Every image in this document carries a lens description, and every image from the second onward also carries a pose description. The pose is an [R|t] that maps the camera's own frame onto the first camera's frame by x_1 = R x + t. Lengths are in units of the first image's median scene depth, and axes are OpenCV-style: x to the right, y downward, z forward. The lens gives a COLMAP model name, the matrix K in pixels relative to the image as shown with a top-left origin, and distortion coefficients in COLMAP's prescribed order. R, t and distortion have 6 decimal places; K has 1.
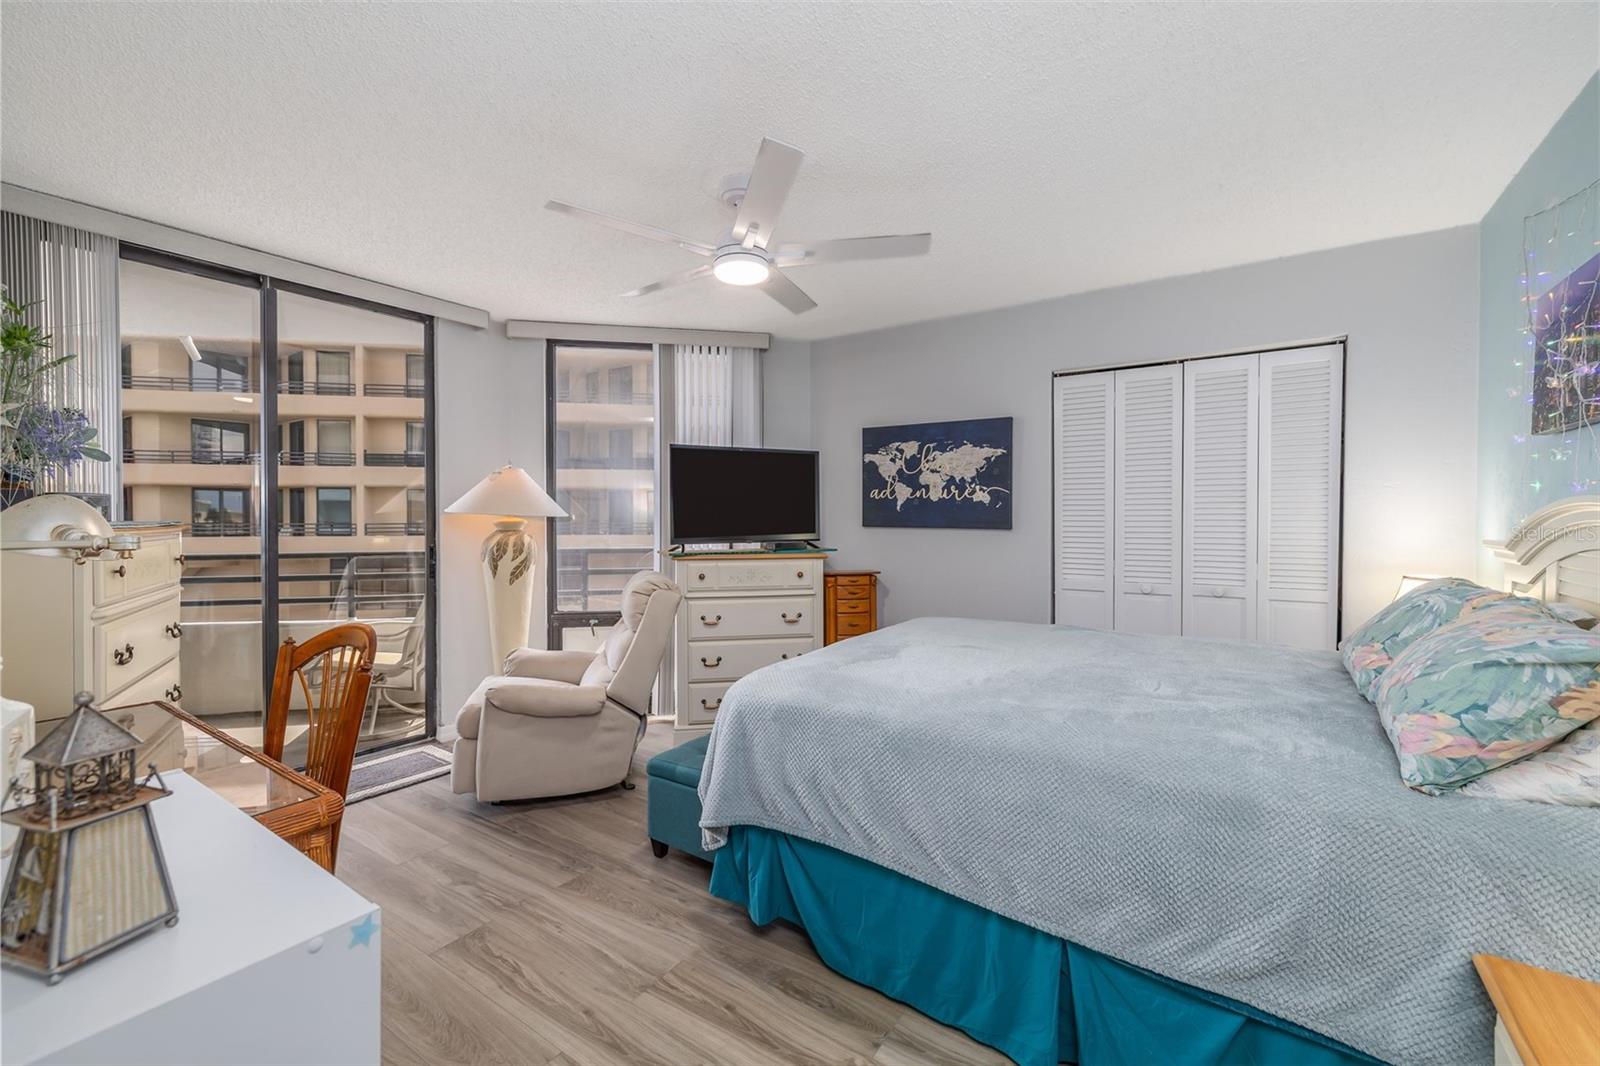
lens RADIAL K [[676.7, 0, 800.0], [0, 676.7, 533.0], [0, 0, 1]] dist [-0.000719, -0.000283]
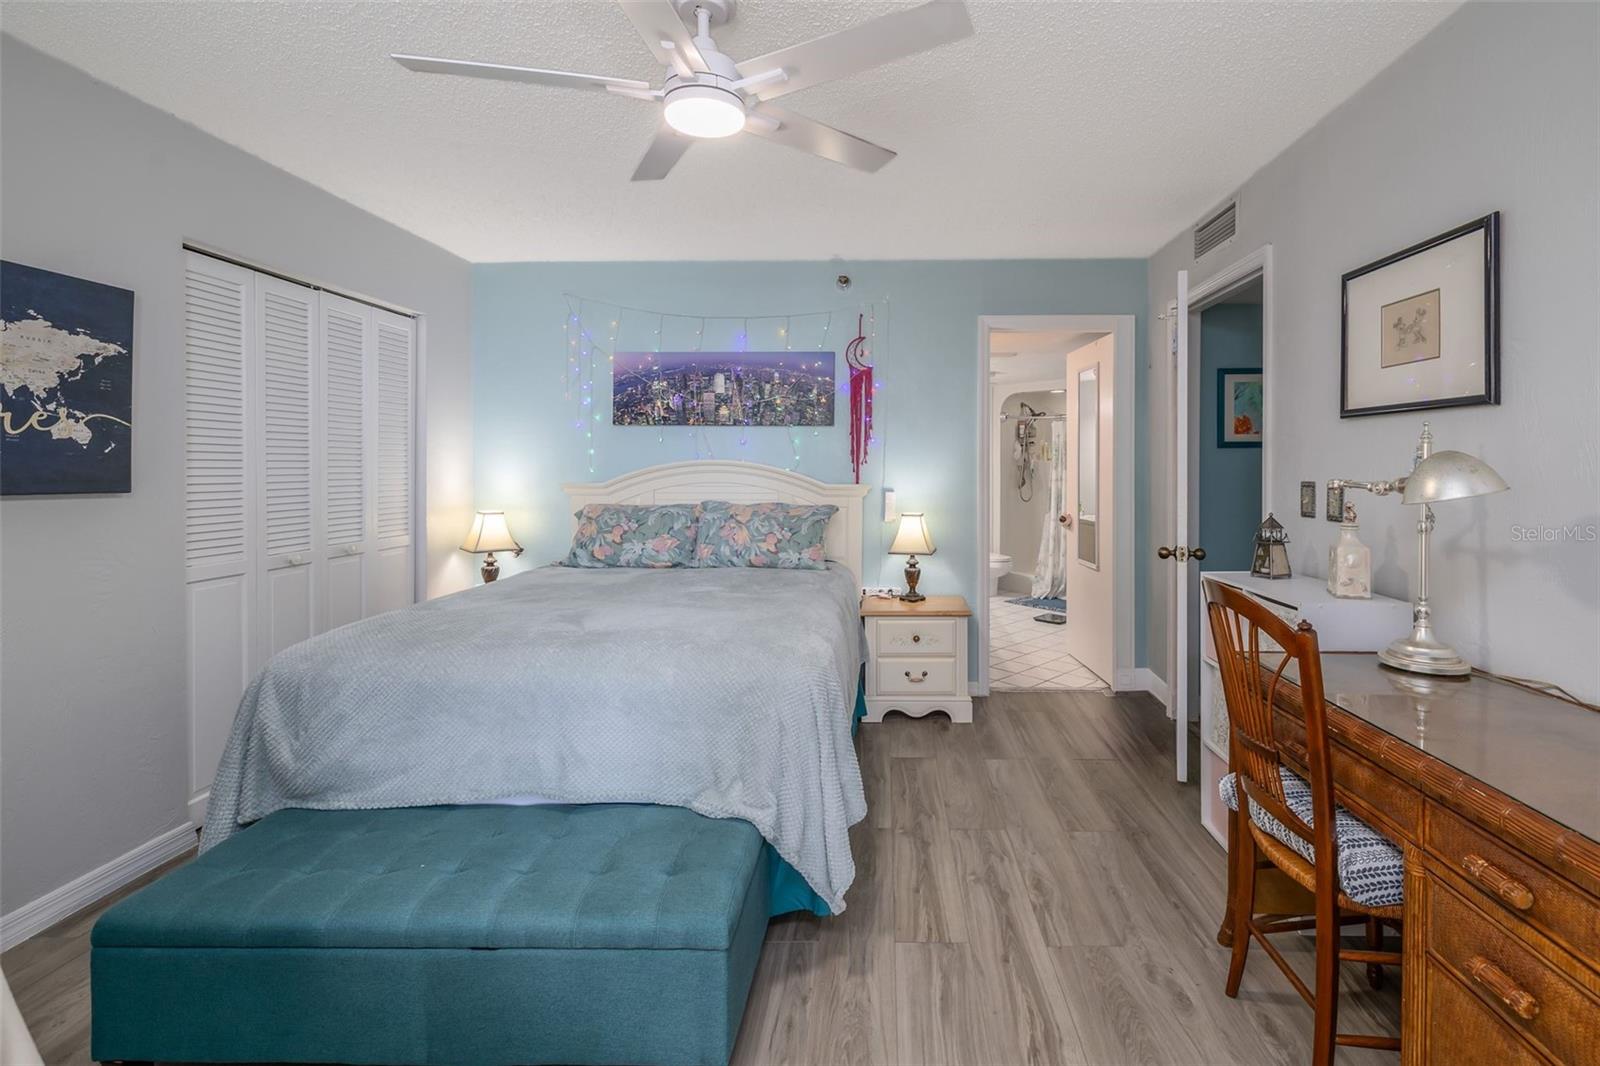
lens RADIAL K [[689.8, 0, 869.6], [0, 689.8, 465.6], [0, 0, 1]] dist [0.000050, -0.000055]
pose [[-0.547204, -0.001895, 0.836997, -0.491133], [0.015715, 0.999798, 0.012538, -0.024655], [-0.836852, 0.020015, -0.547063, 0.790476]]
